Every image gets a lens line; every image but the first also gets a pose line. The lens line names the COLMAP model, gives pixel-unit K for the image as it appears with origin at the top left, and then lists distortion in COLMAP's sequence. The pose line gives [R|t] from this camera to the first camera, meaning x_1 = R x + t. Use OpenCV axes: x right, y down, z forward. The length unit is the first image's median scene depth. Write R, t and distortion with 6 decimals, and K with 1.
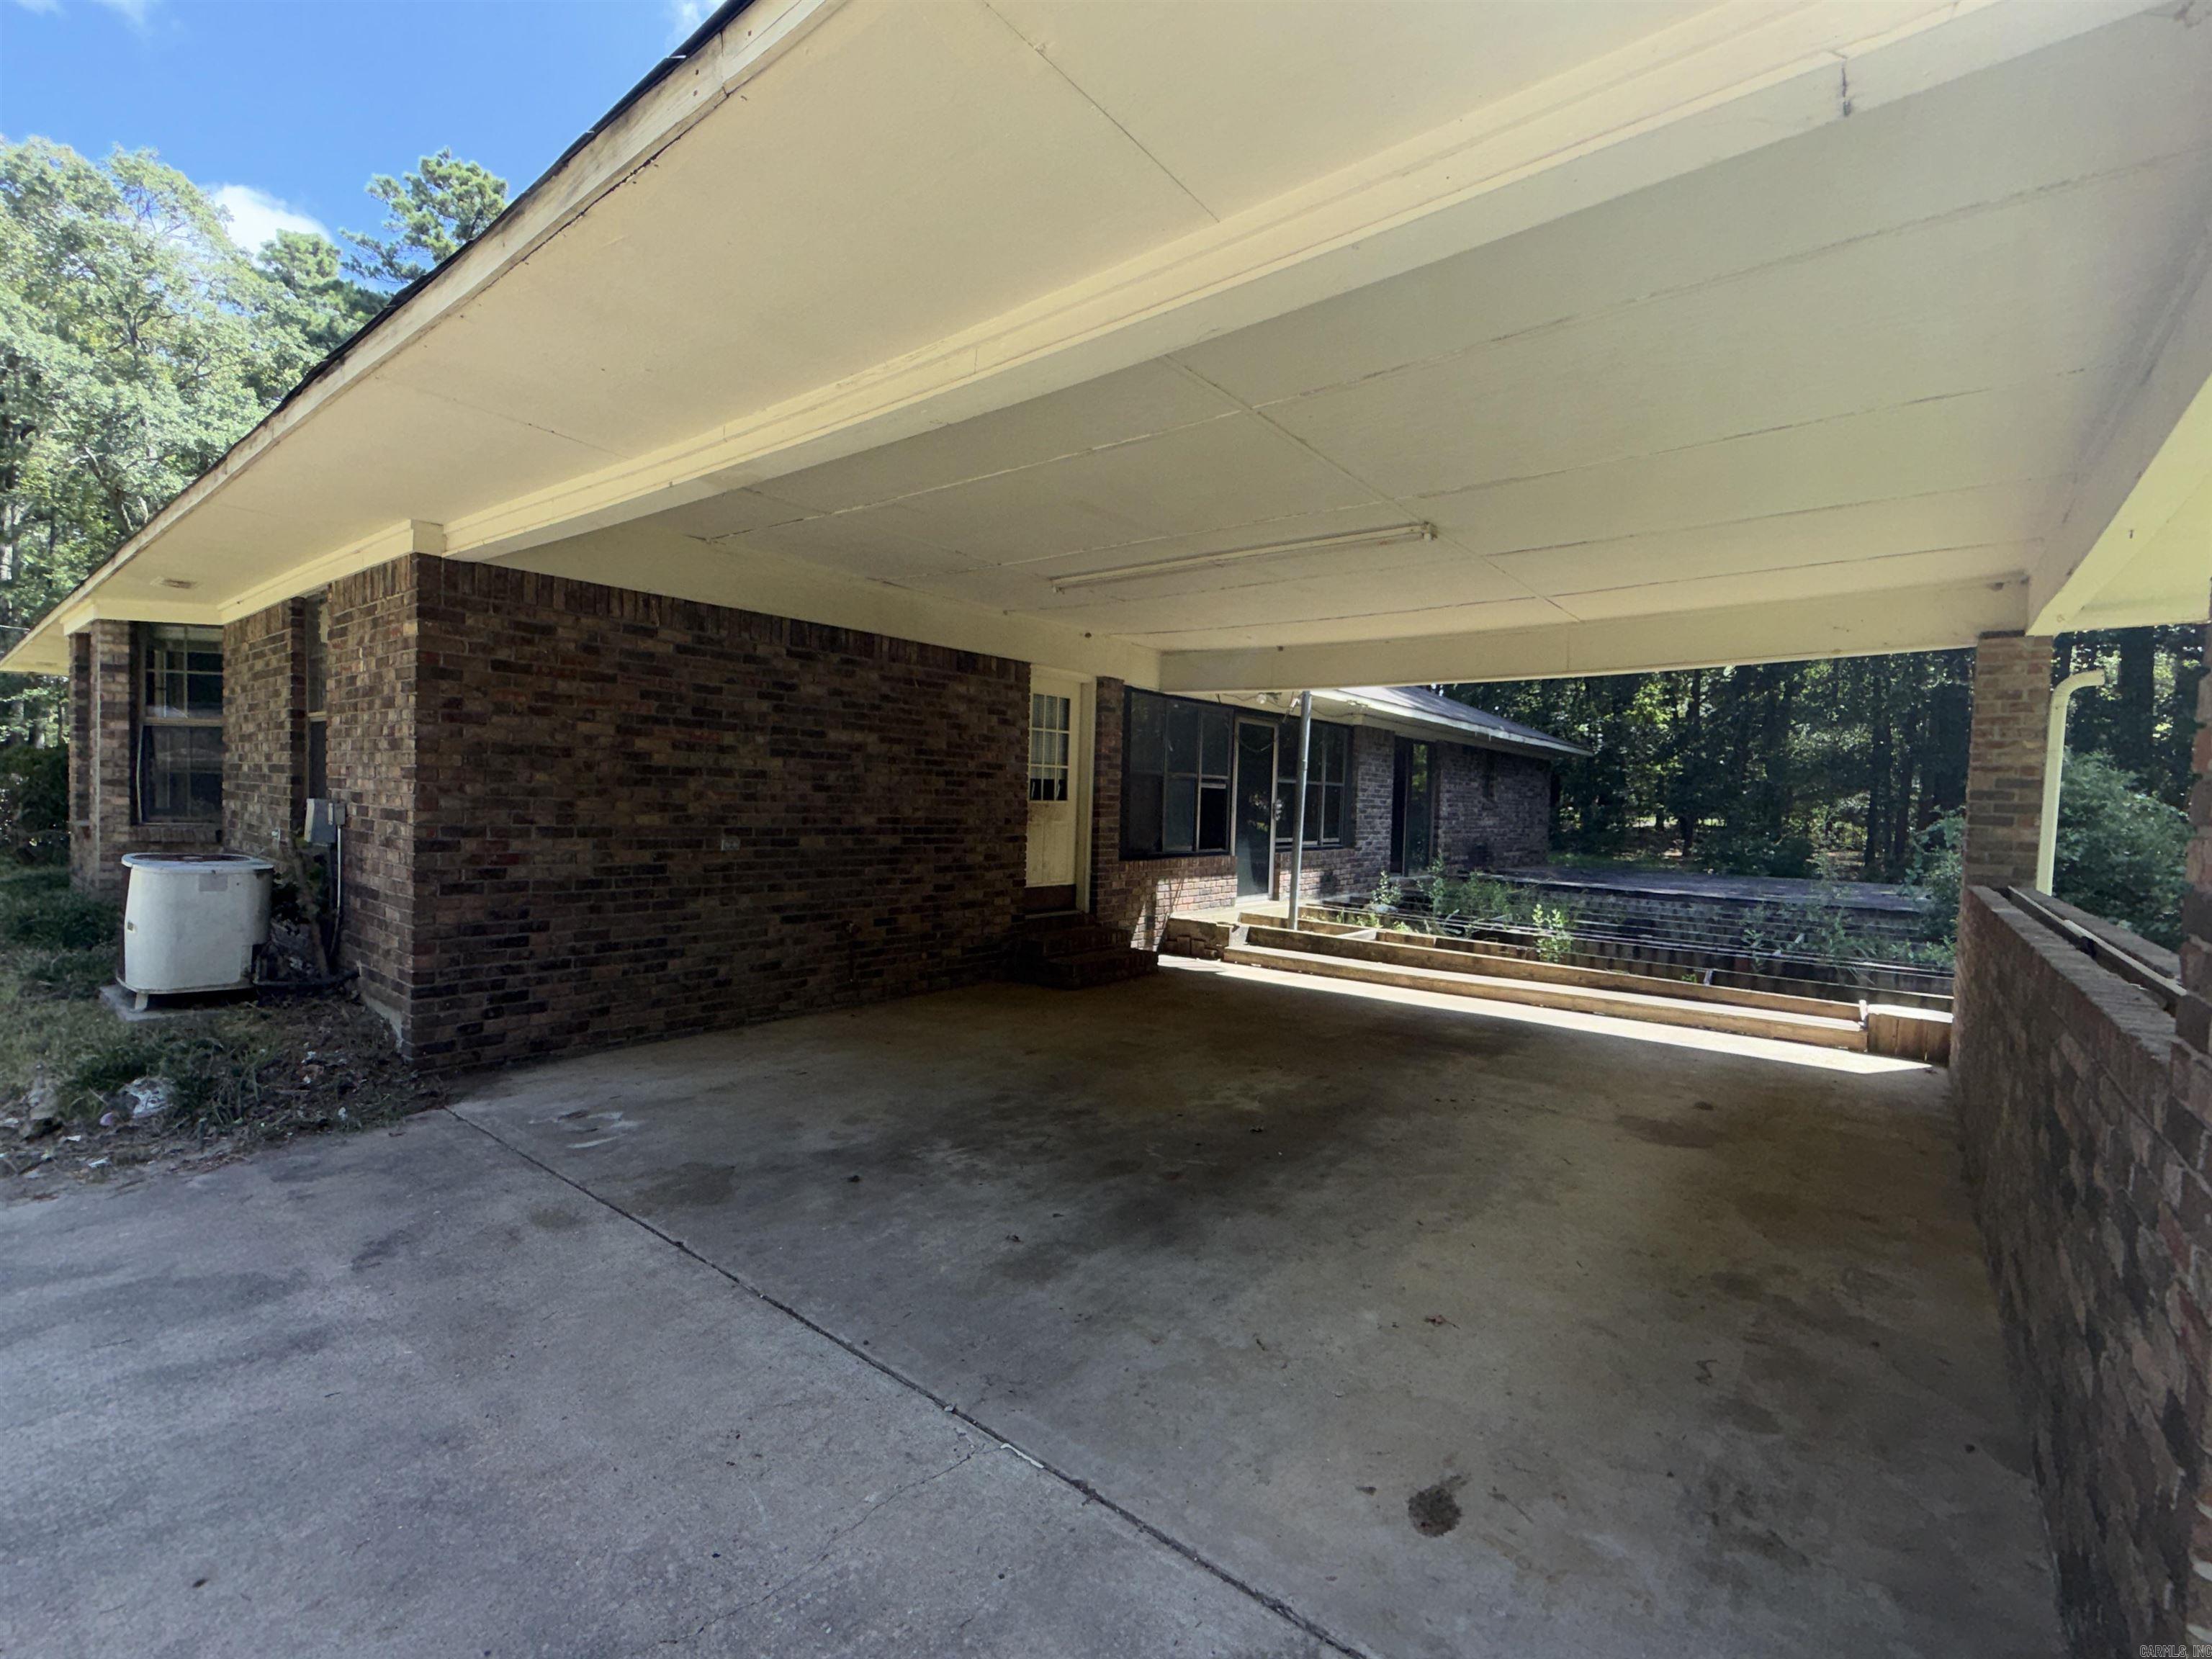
lens RADIAL K [[986.7, 0, 1113.8], [0, 986.7, 834.3], [0, 0, 1]] dist [0.001425, -0.000111]
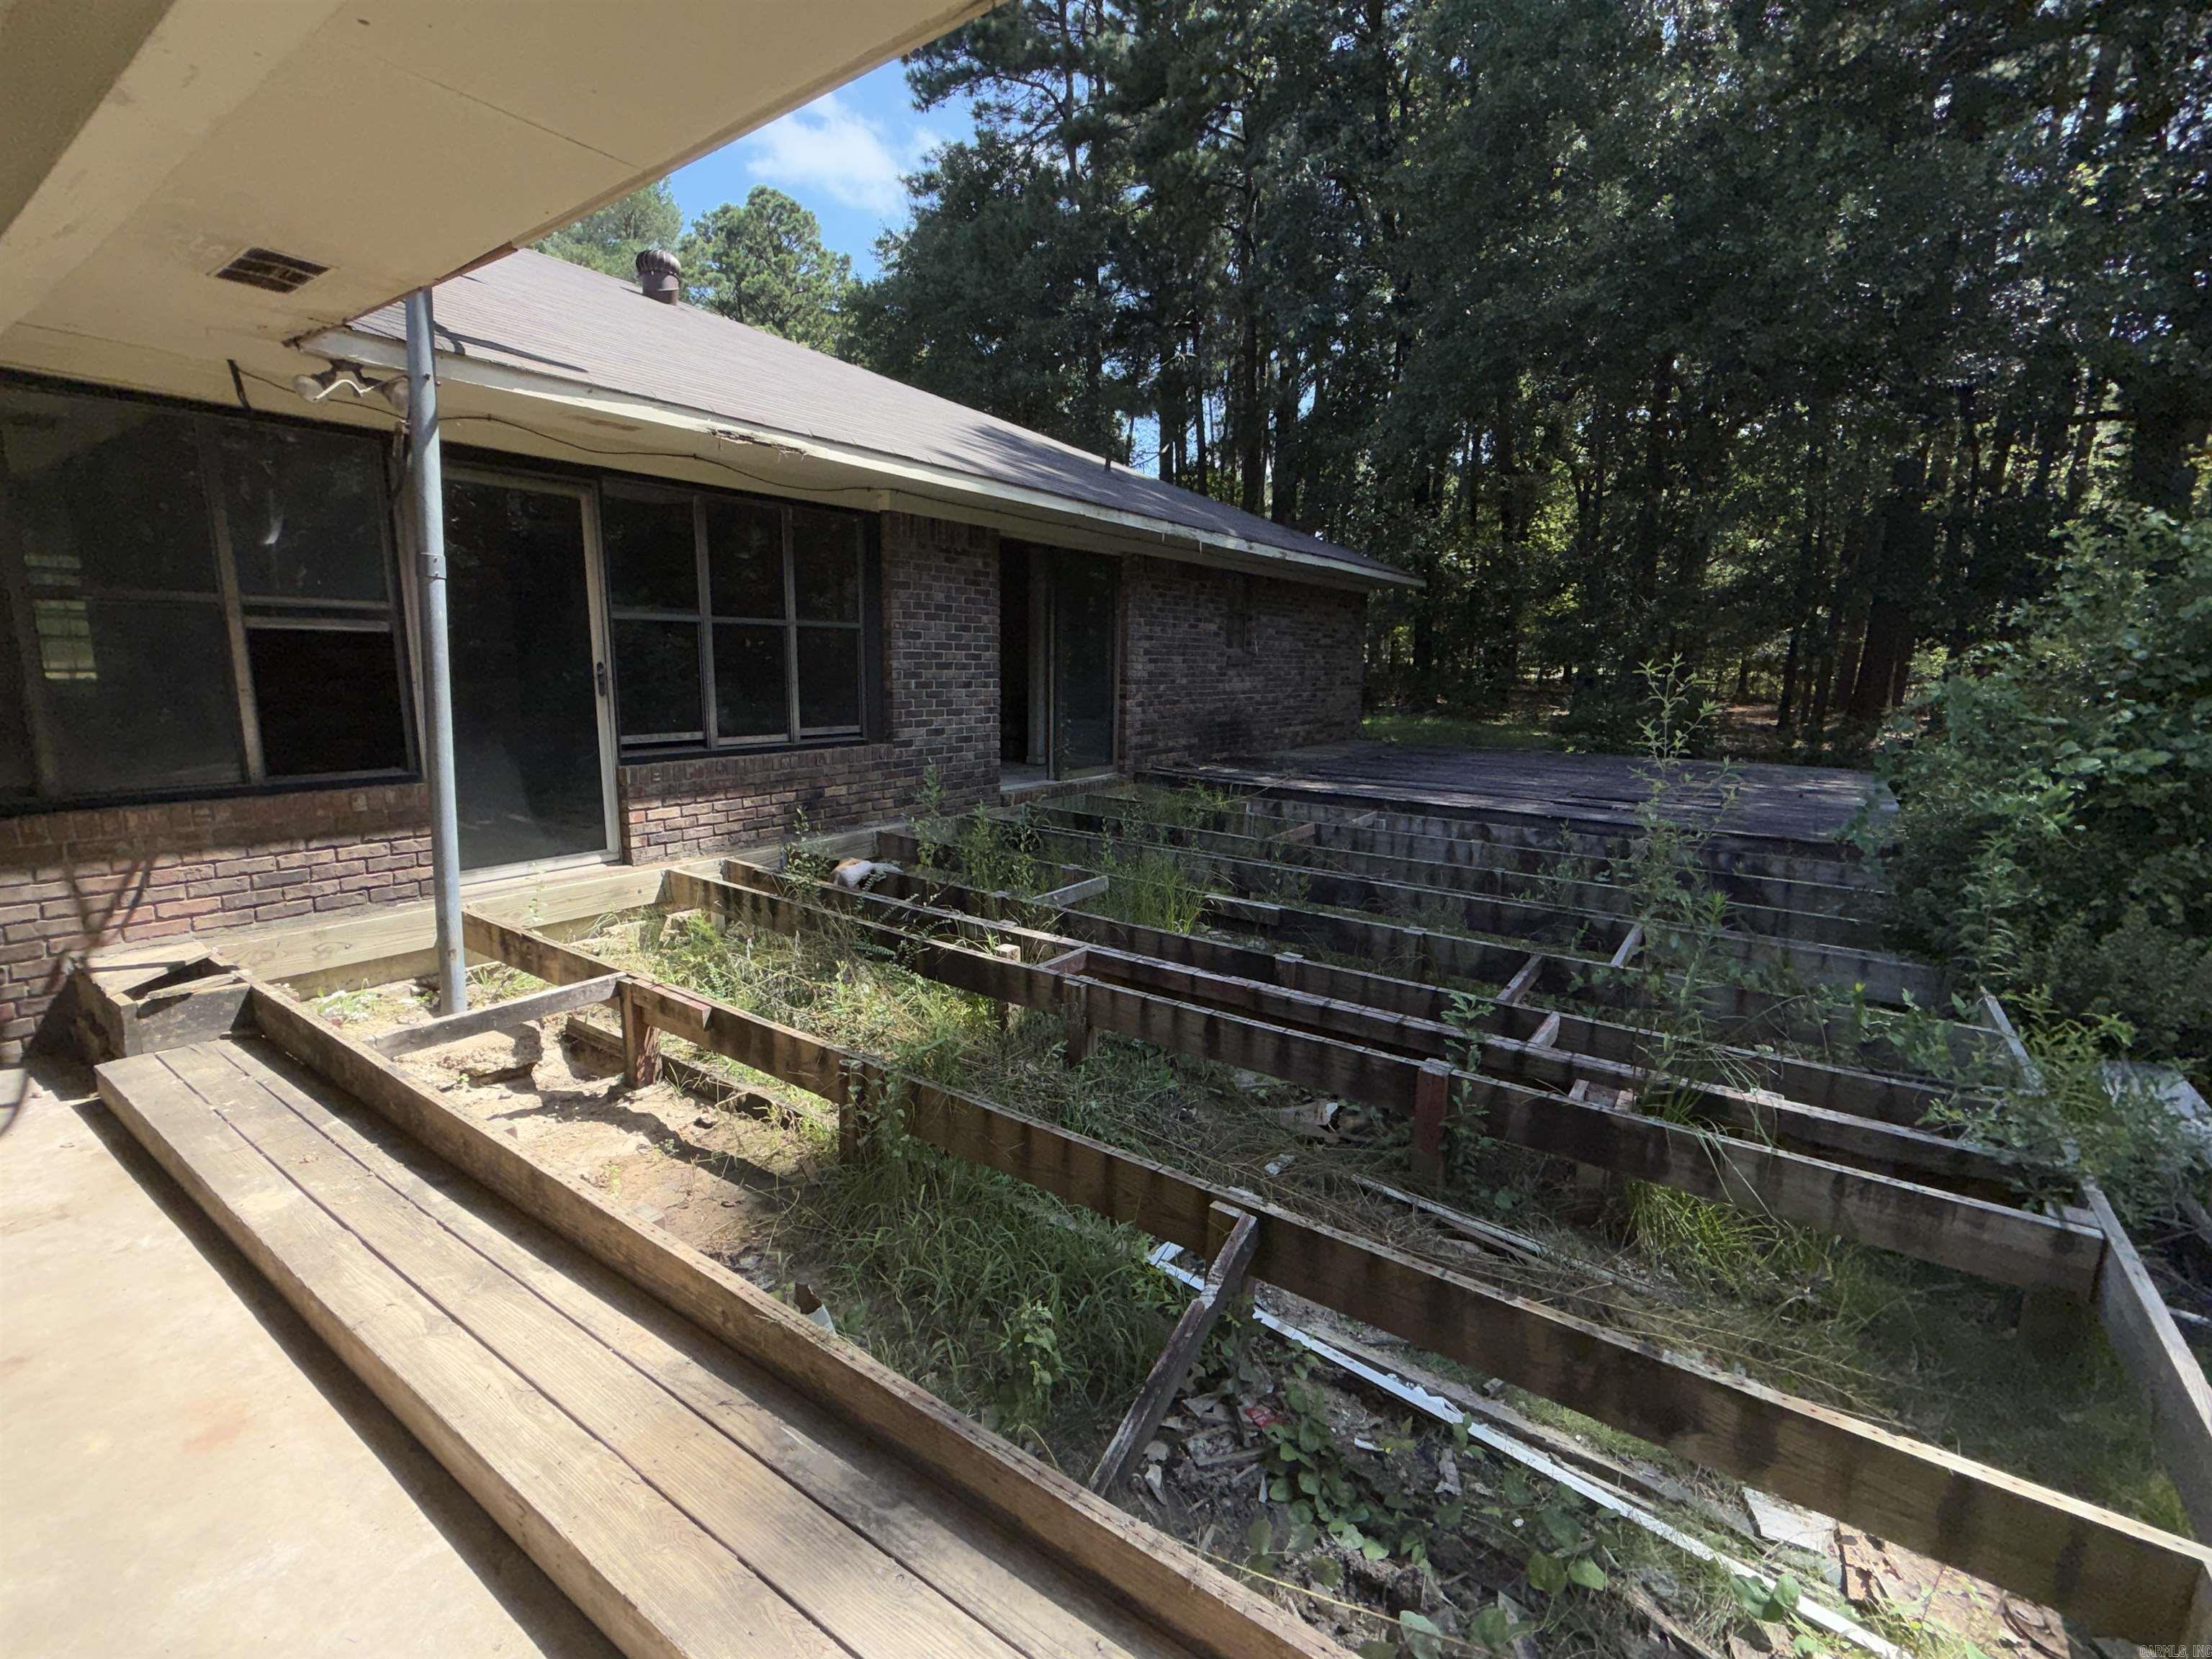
lens RADIAL K [[986.7, 0, 1101.0], [0, 986.7, 828.5], [0, 0, 1]] dist [0.001425, -0.000111]
pose [[0.998374, -0.027029, 0.050179, 0.322871], [0.020108, 0.990826, 0.133637, -0.009431], [-0.053331, -0.132411, 0.989759, 0.432462]]
